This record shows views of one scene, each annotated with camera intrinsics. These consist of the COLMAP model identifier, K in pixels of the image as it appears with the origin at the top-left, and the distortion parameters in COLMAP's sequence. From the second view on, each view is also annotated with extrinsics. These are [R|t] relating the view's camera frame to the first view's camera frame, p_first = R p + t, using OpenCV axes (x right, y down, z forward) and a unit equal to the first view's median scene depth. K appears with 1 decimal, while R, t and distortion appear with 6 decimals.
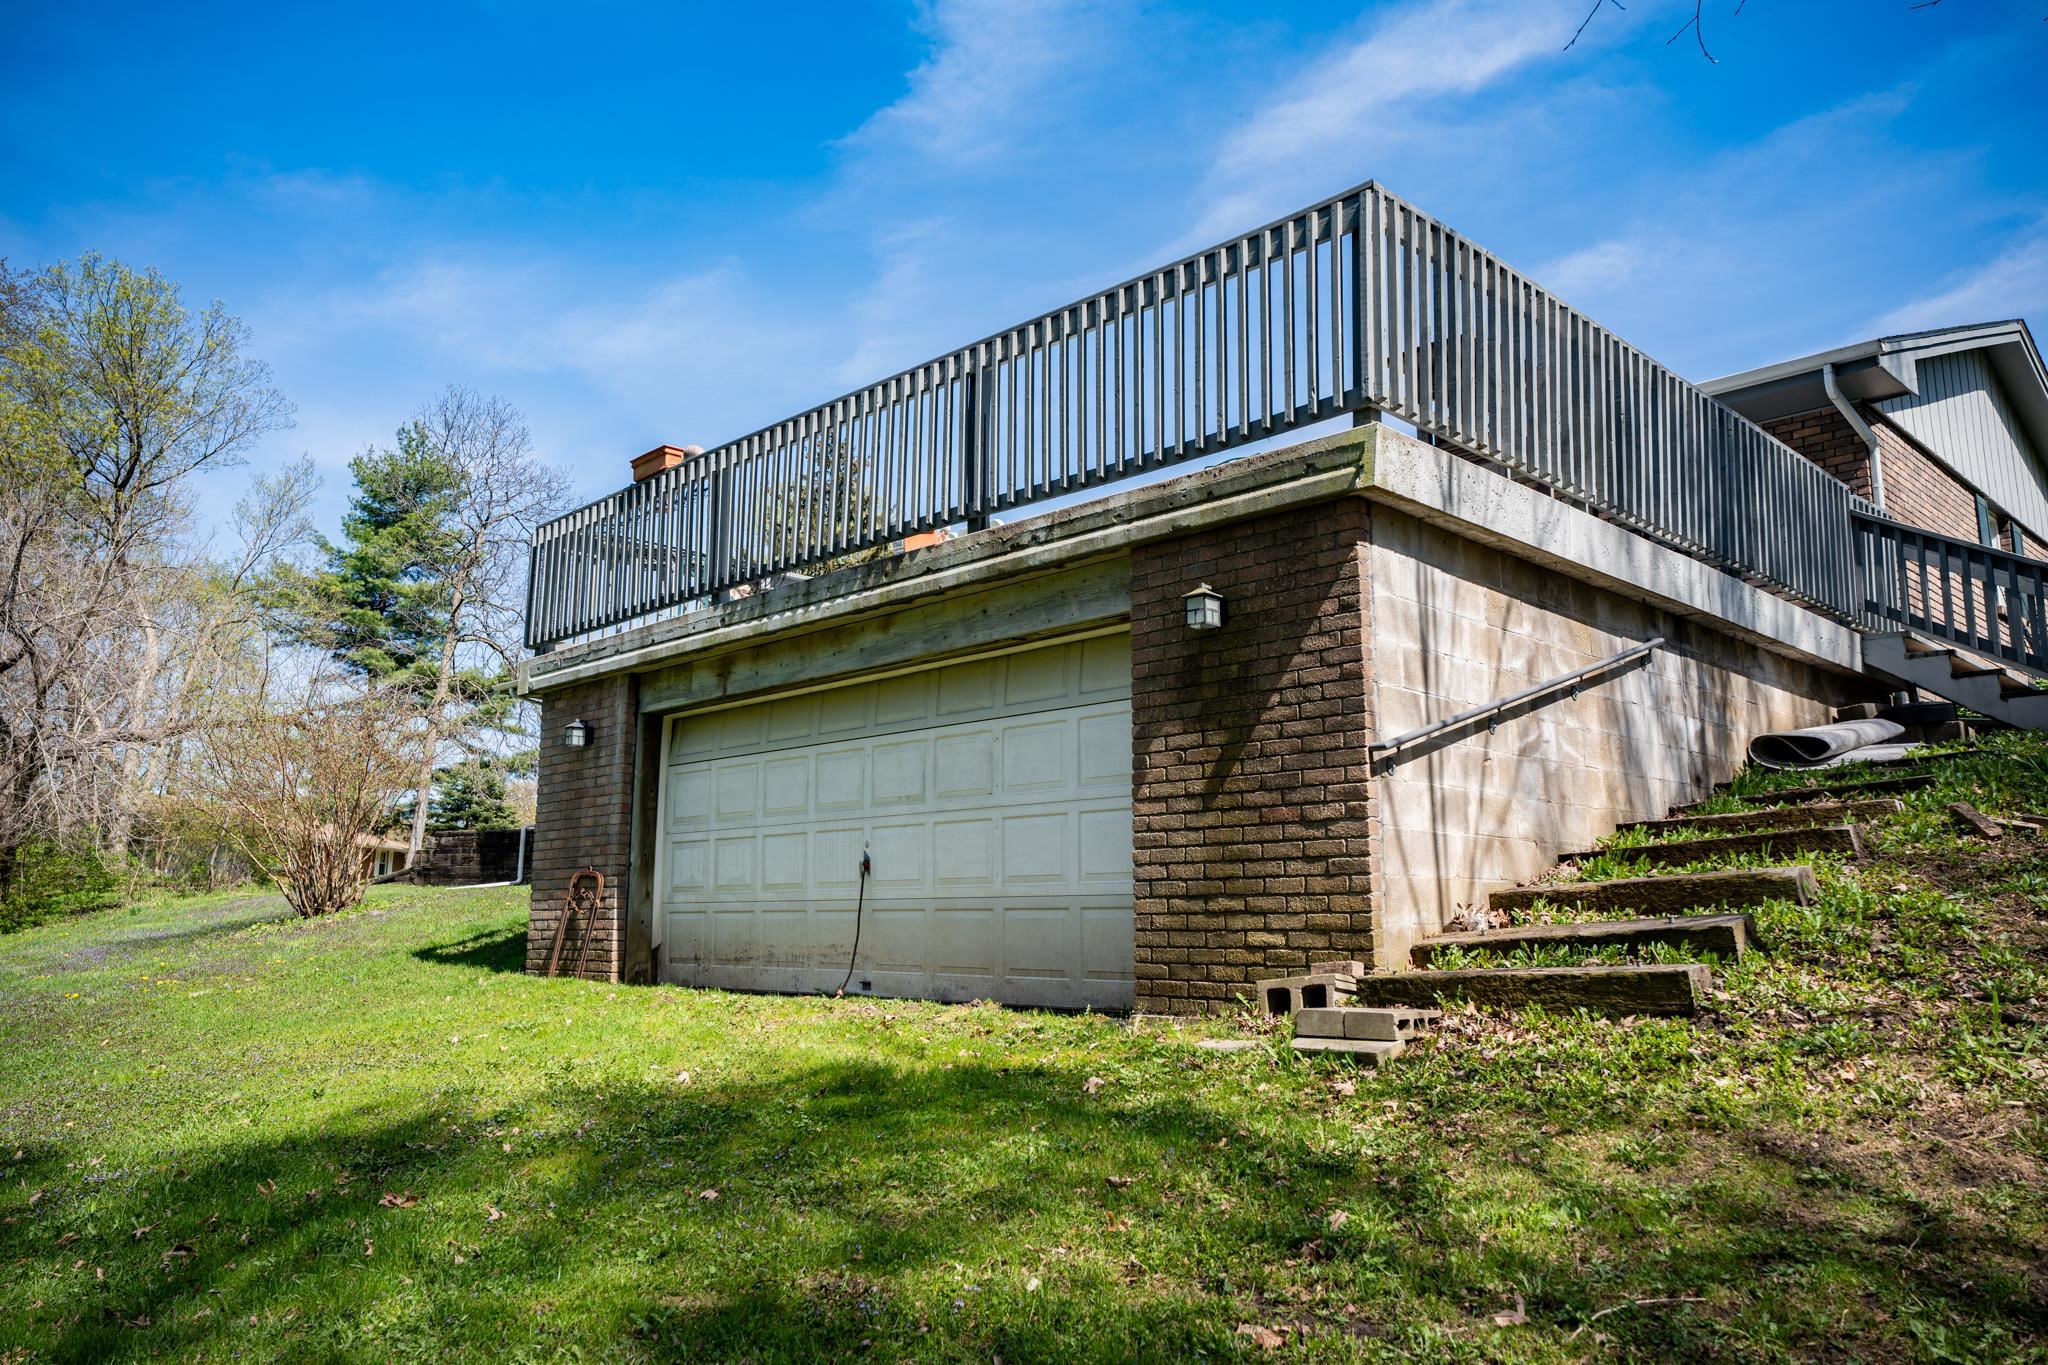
lens RADIAL K [[1428.5, 0, 1024.0], [0, 1428.5, 682.5], [0, 0, 1]] dist [0.044628, 0.000395]
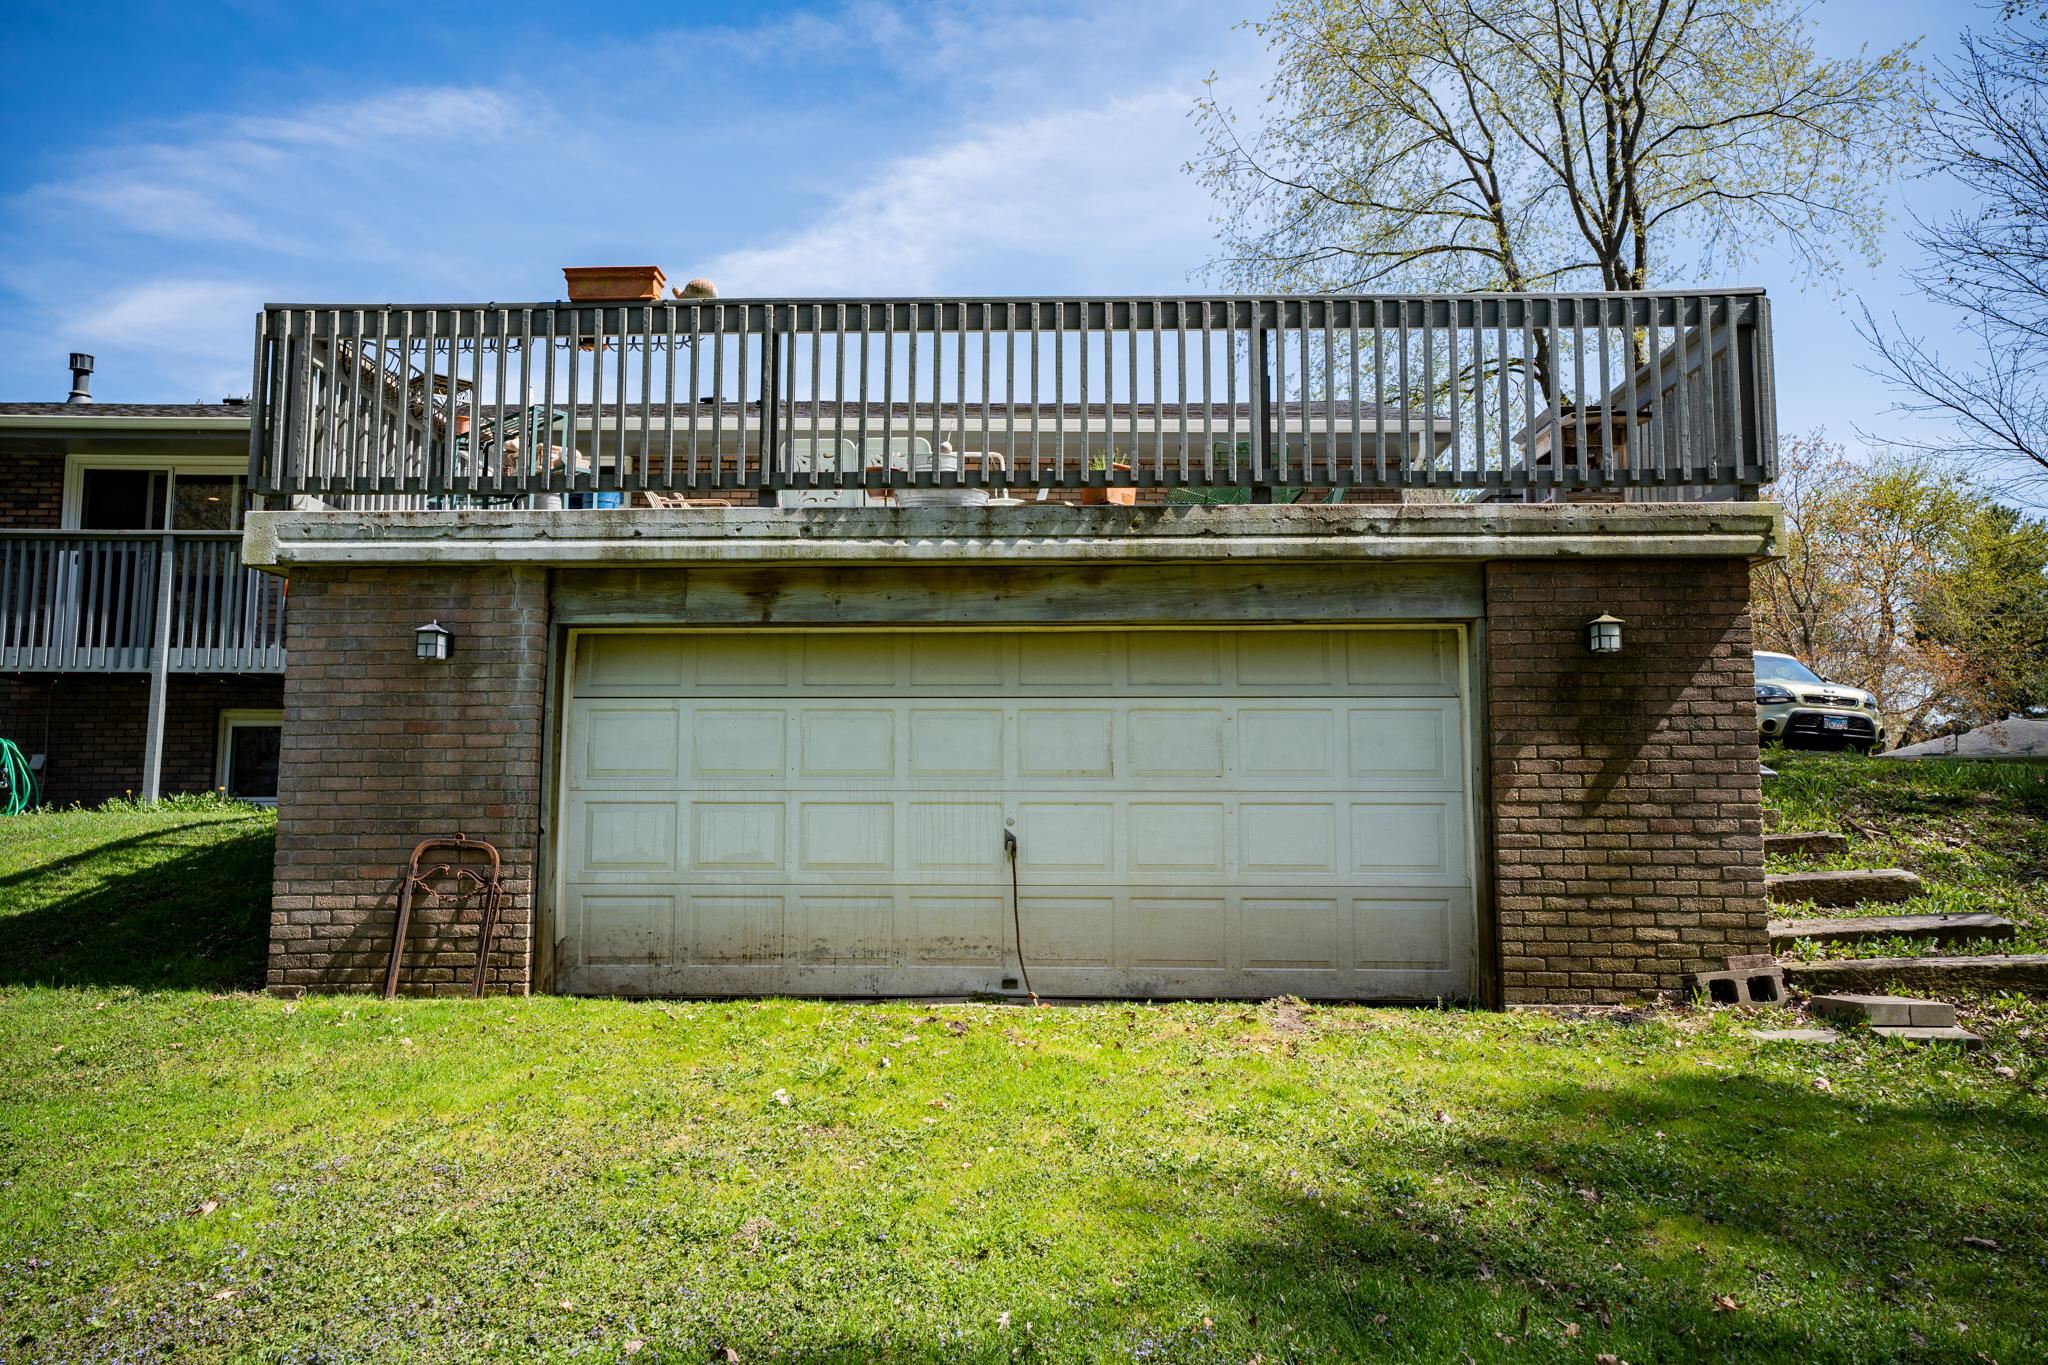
lens RADIAL K [[1577.9, 0, 1025.5], [0, 1577.9, 666.0], [0, 0, 1]] dist [0.072417, 0.008683]
pose [[0.726309, 0.074981, 0.683266, -1.036939], [-0.115896, 0.993160, 0.014208, 0.006697], [-0.677527, -0.089507, 0.730031, 0.411232]]
